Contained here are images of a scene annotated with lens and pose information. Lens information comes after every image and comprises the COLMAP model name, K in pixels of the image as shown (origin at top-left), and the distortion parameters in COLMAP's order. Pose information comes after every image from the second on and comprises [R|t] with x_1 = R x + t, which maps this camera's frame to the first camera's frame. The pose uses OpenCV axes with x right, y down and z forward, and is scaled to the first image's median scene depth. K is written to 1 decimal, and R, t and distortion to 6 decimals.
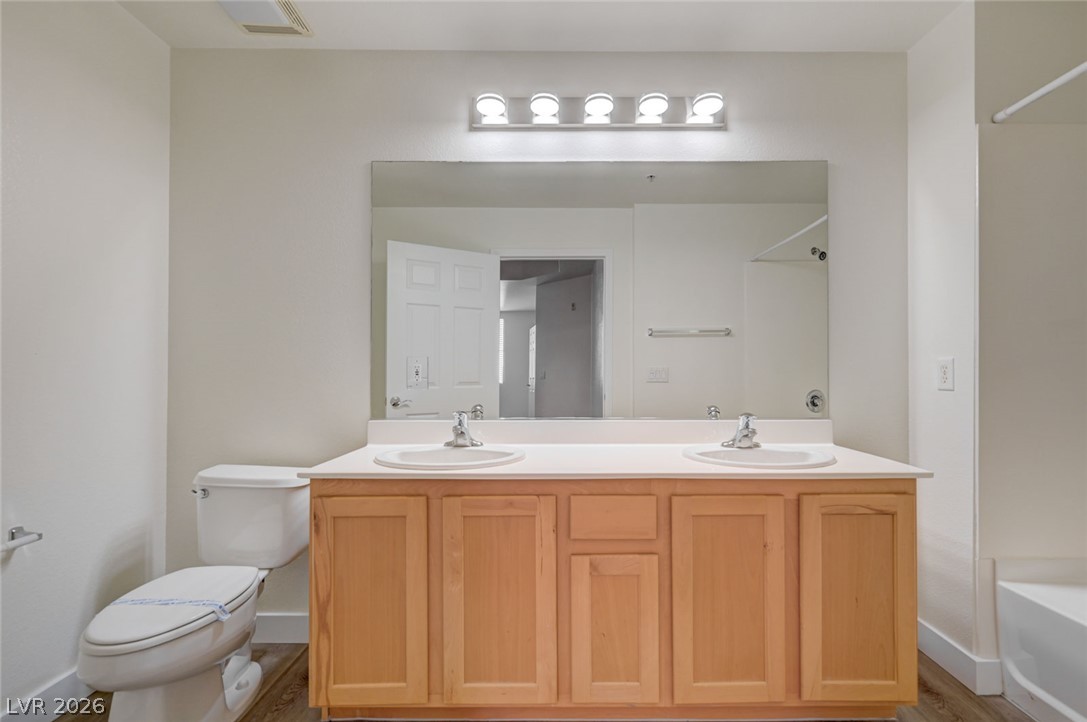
lens RADIAL K [[486.4, 0, 561.0], [0, 486.4, 367.5], [0, 0, 1]] dist [0.001775, 0.000606]
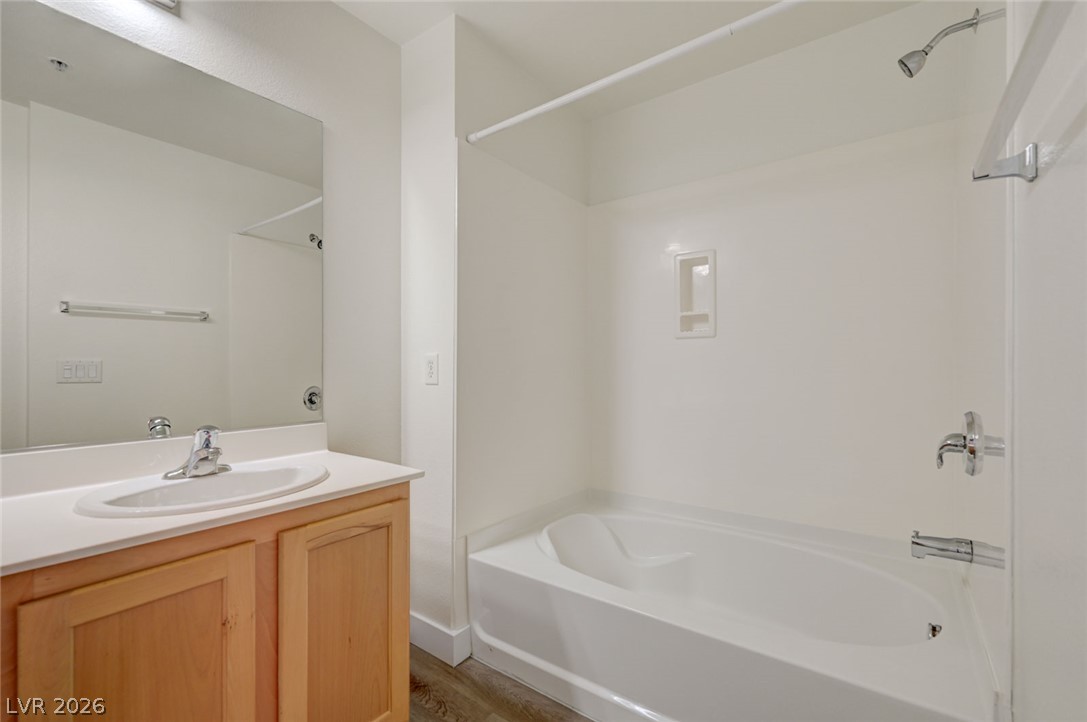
lens RADIAL K [[473.4, 0, 548.0], [0, 473.4, 367.3], [0, 0, 1]] dist [0.001939, 0.000250]
pose [[0.597137, -0.001293, 0.802138, 0.136501], [-0.006898, 0.999953, 0.006747, 0.001158], [-0.802110, -0.009562, 0.597100, 0.211673]]
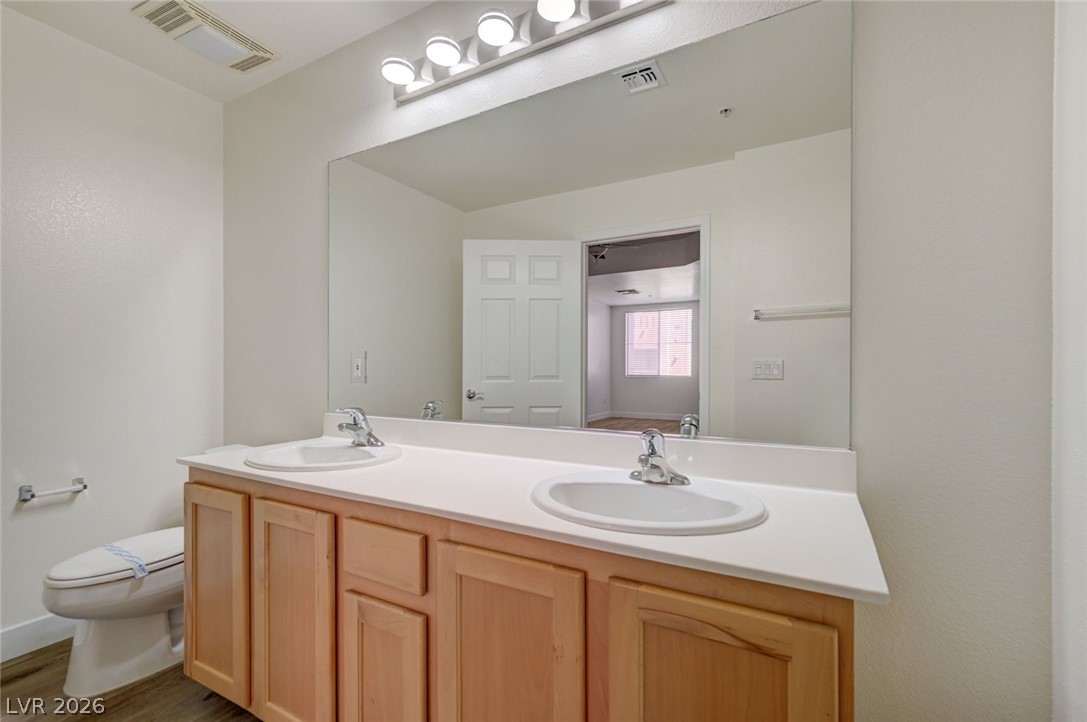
lens RADIAL K [[473.4, 0, 548.0], [0, 473.4, 367.3], [0, 0, 1]] dist [0.001939, 0.000250]
pose [[0.872081, 0.001721, -0.489358, 0.609289], [0.005034, 0.999909, 0.012488, 0.001297], [0.489335, -0.013354, 0.871994, 0.409647]]
